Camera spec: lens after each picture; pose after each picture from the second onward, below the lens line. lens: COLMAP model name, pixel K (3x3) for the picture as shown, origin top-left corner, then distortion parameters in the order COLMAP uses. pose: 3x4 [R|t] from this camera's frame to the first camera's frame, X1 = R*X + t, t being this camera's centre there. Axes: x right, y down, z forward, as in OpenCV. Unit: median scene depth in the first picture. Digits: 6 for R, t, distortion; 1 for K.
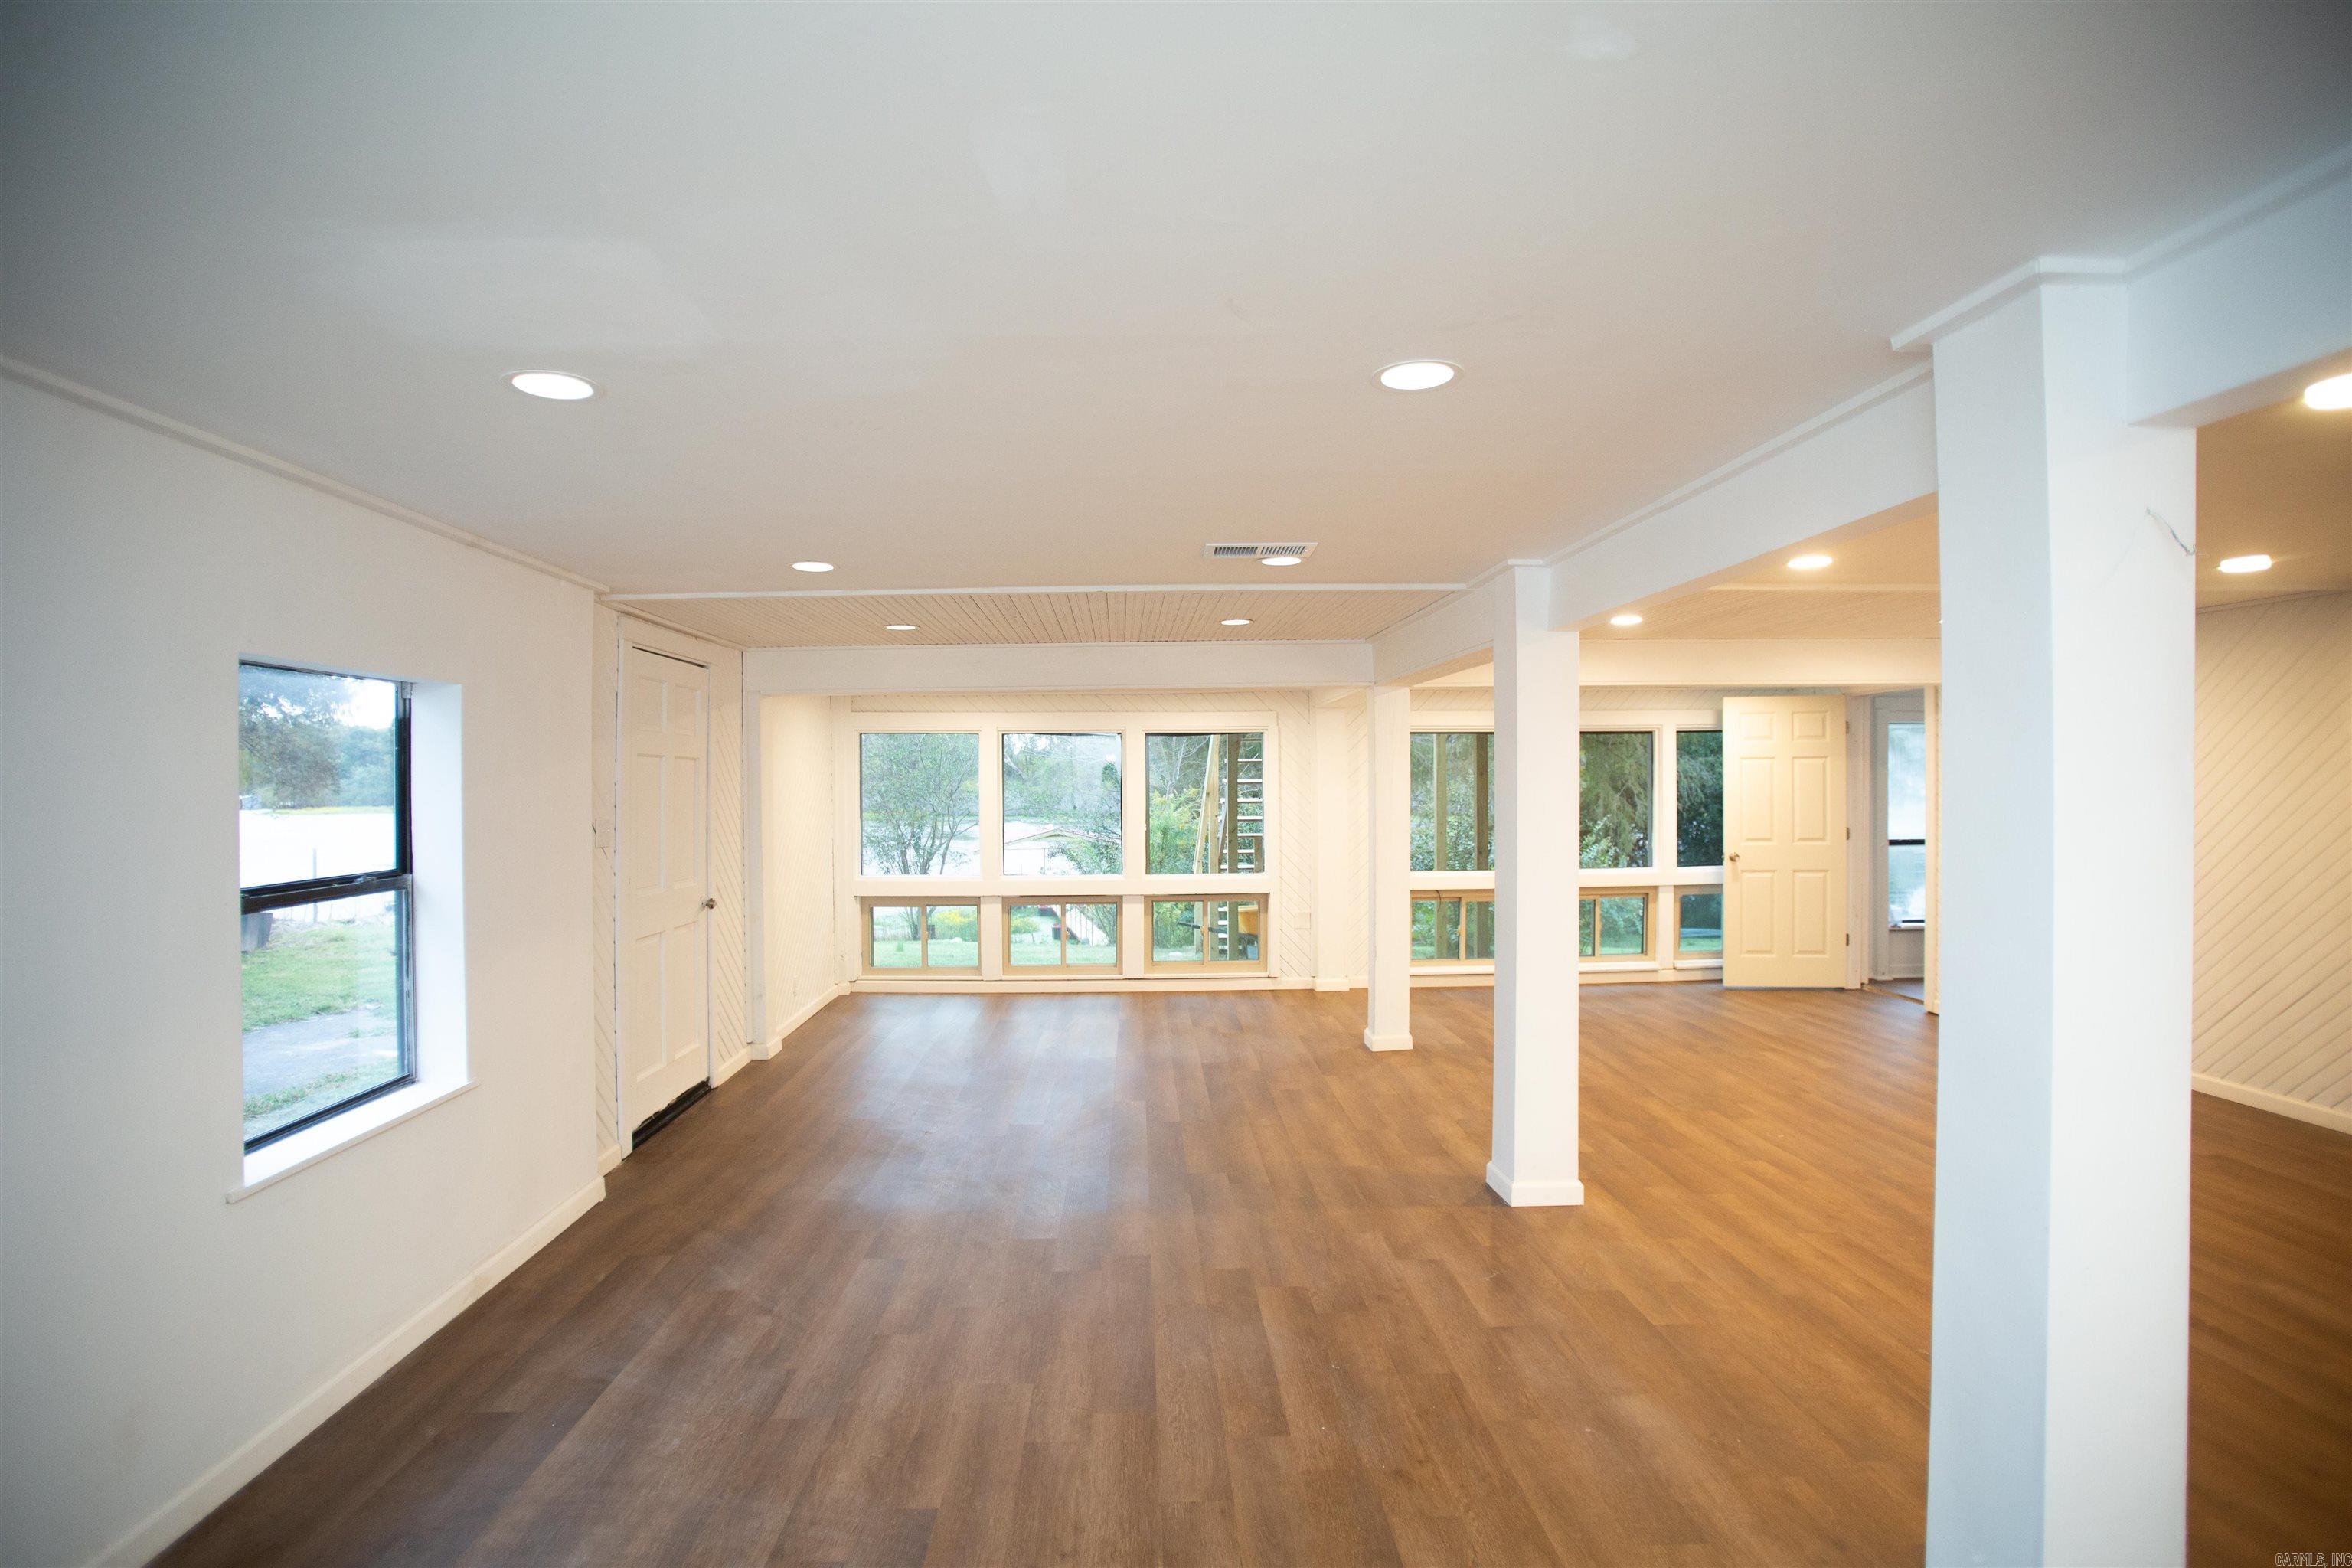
lens RADIAL K [[1141.2, 0, 1176.0], [0, 1141.2, 784.0], [0, 0, 1]] dist [-0.085814, 0.036383]
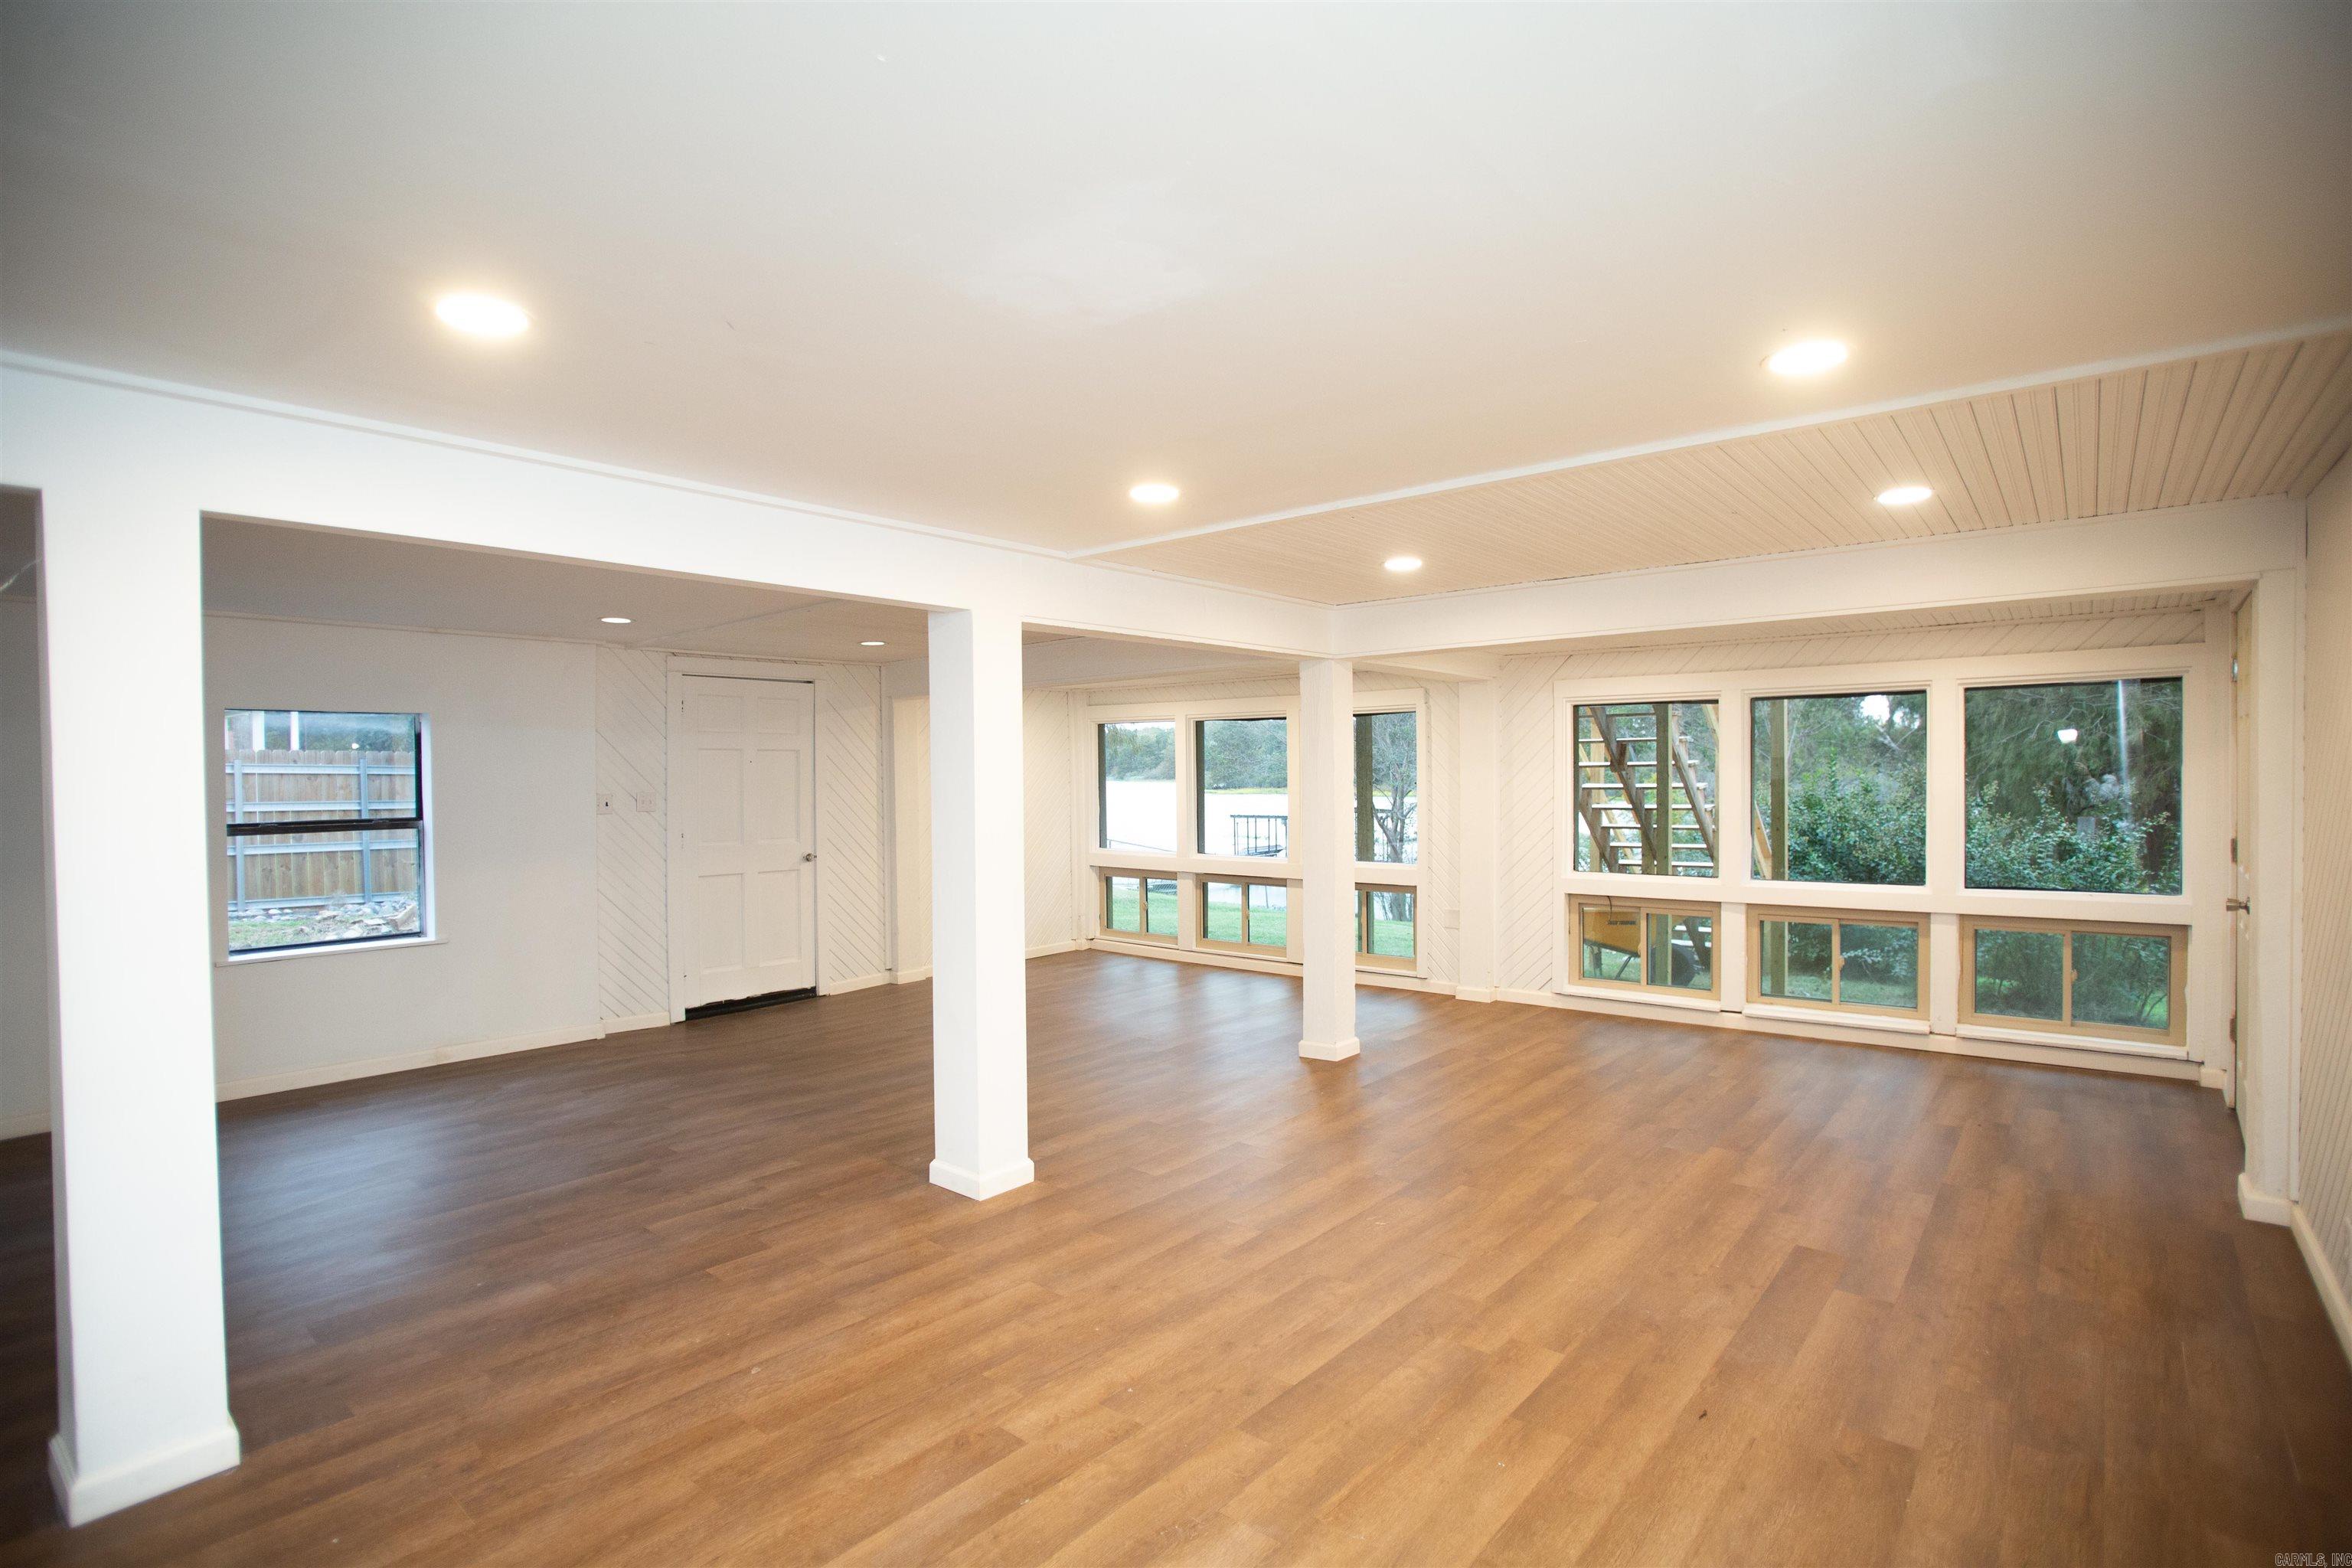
lens RADIAL K [[1141.2, 0, 1176.0], [0, 1141.2, 784.0], [0, 0, 1]] dist [-0.085814, 0.036383]
pose [[0.747284, 0.008039, -0.664456, 0.936625], [0.000810, 0.999915, 0.013009, -0.000056], [0.664504, -0.010260, 0.747214, 0.313252]]
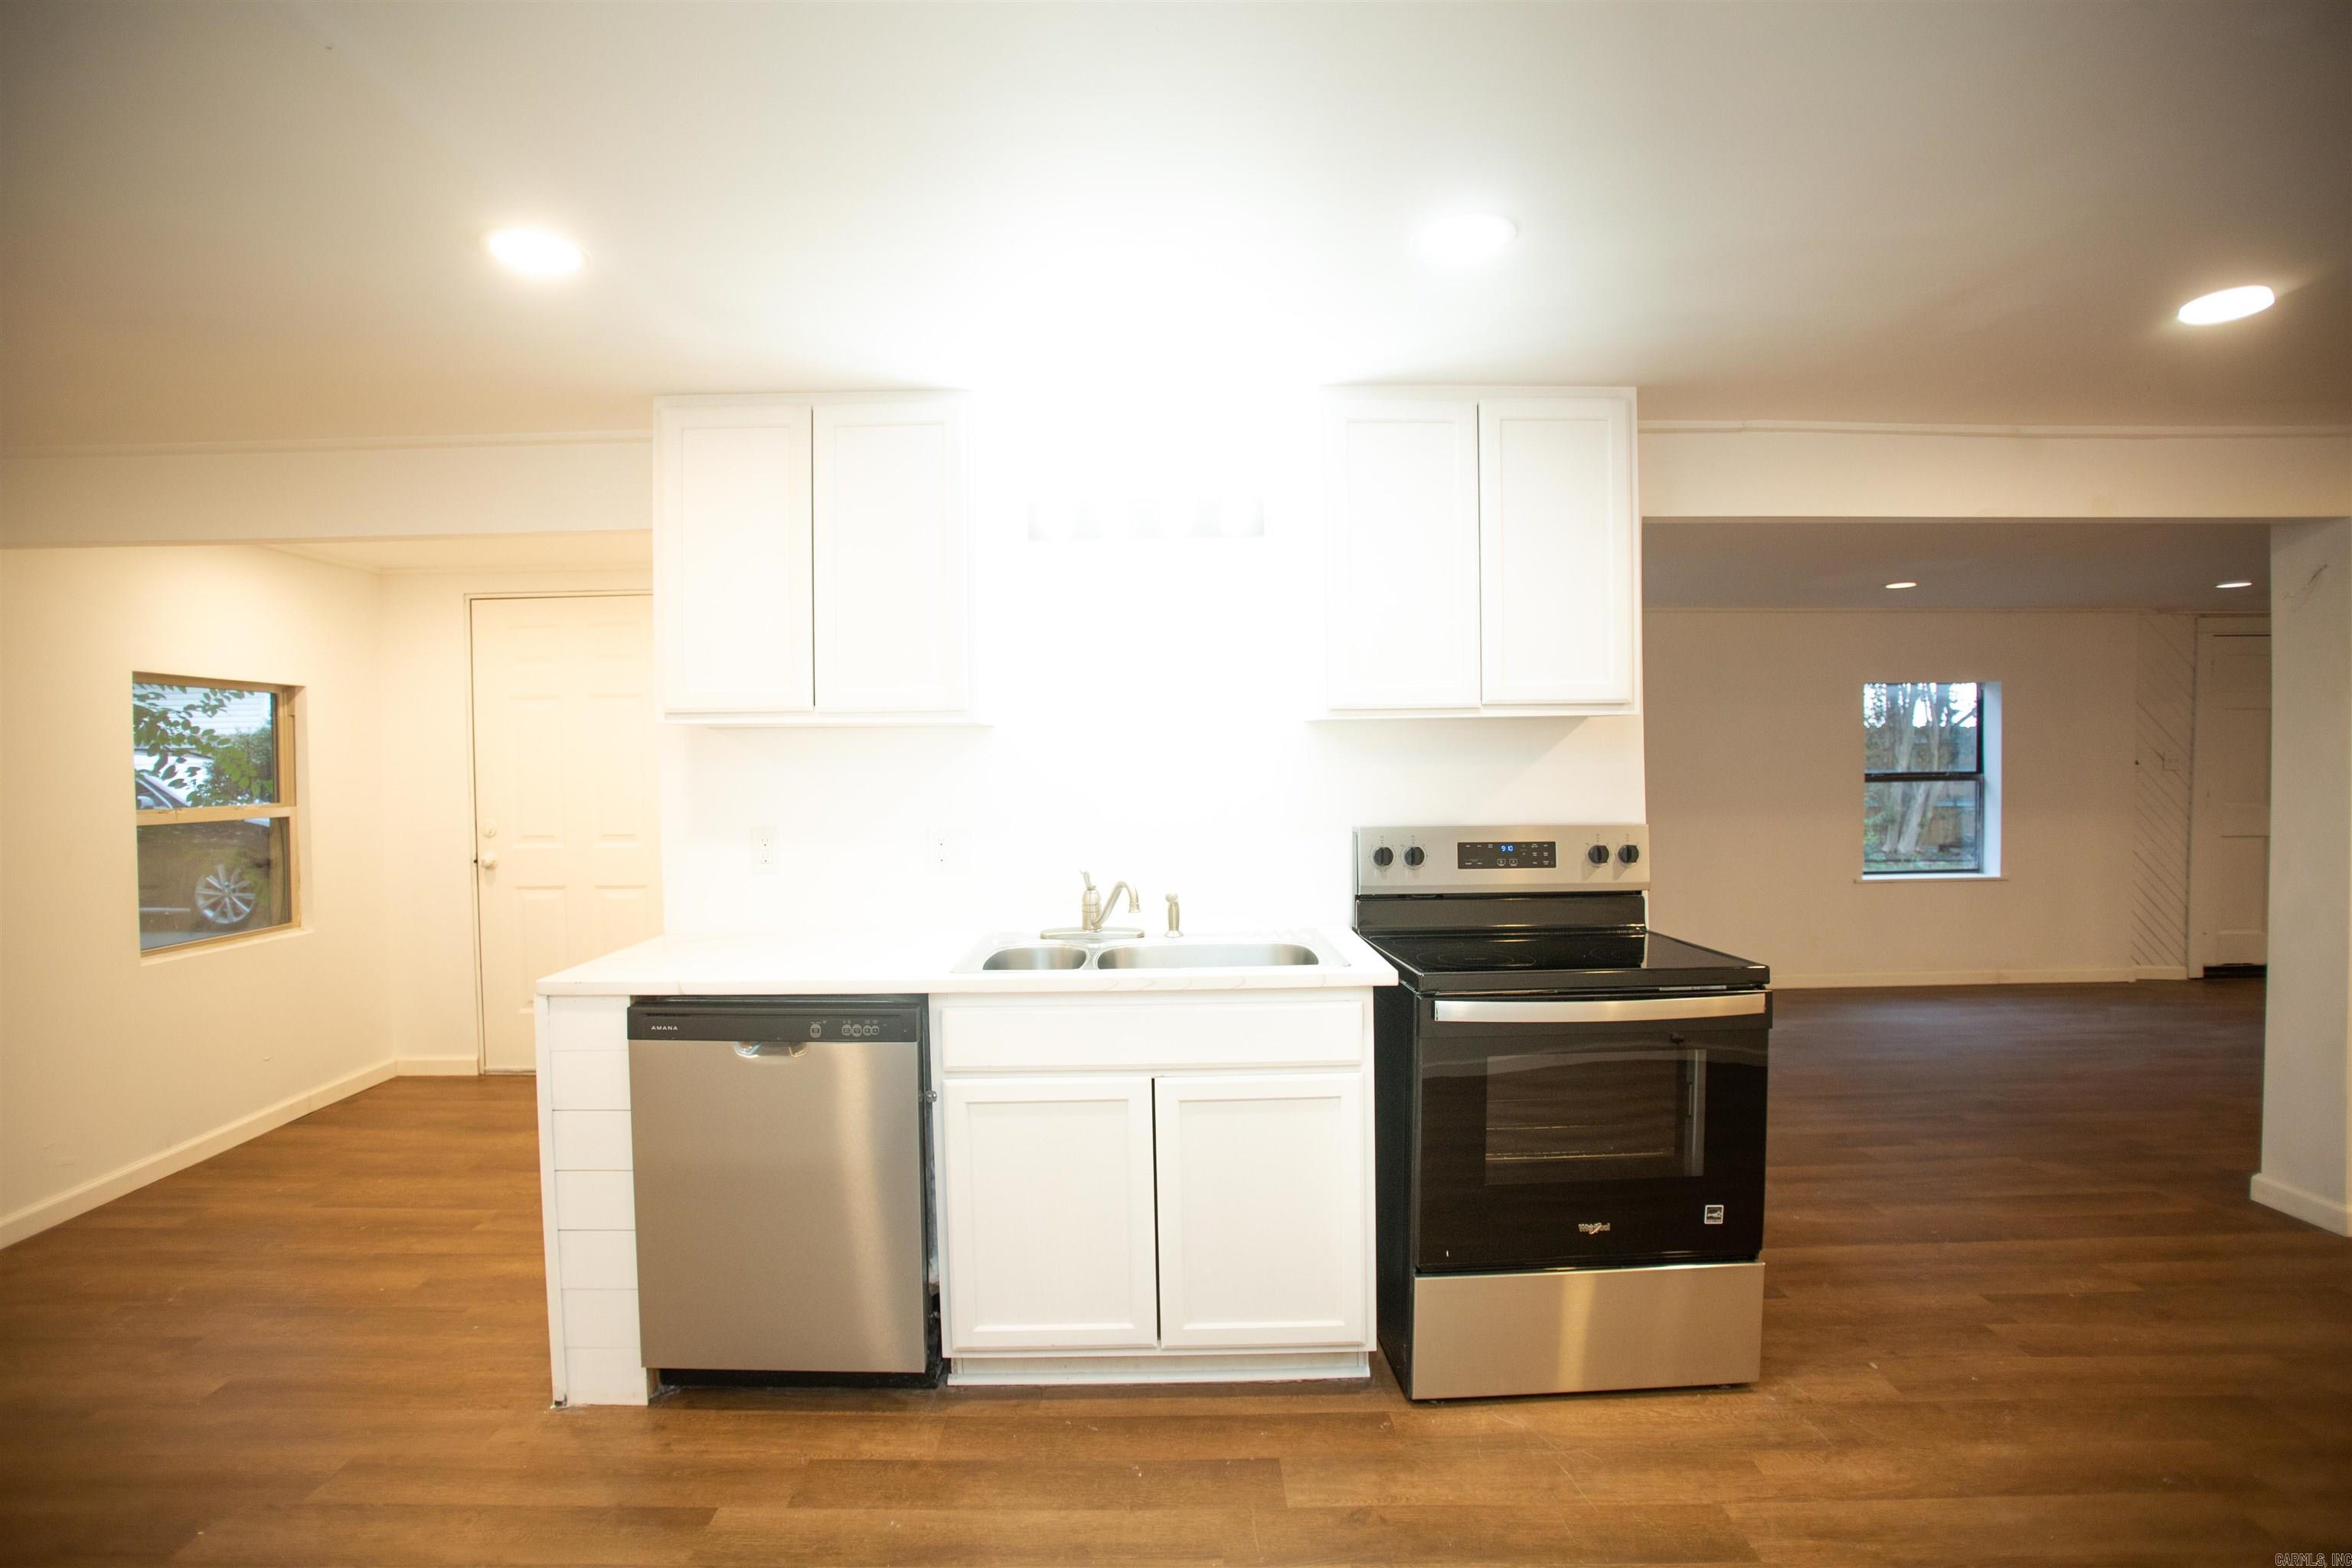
lens RADIAL K [[1141.2, 0, 1176.0], [0, 1141.2, 784.0], [0, 0, 1]] dist [-0.085814, 0.036383]
pose [[-0.027277, 0.070825, -0.997116, 0.949067], [0.003974, 0.997487, 0.070743, -0.035396], [0.999620, -0.002033, -0.027490, -0.313903]]
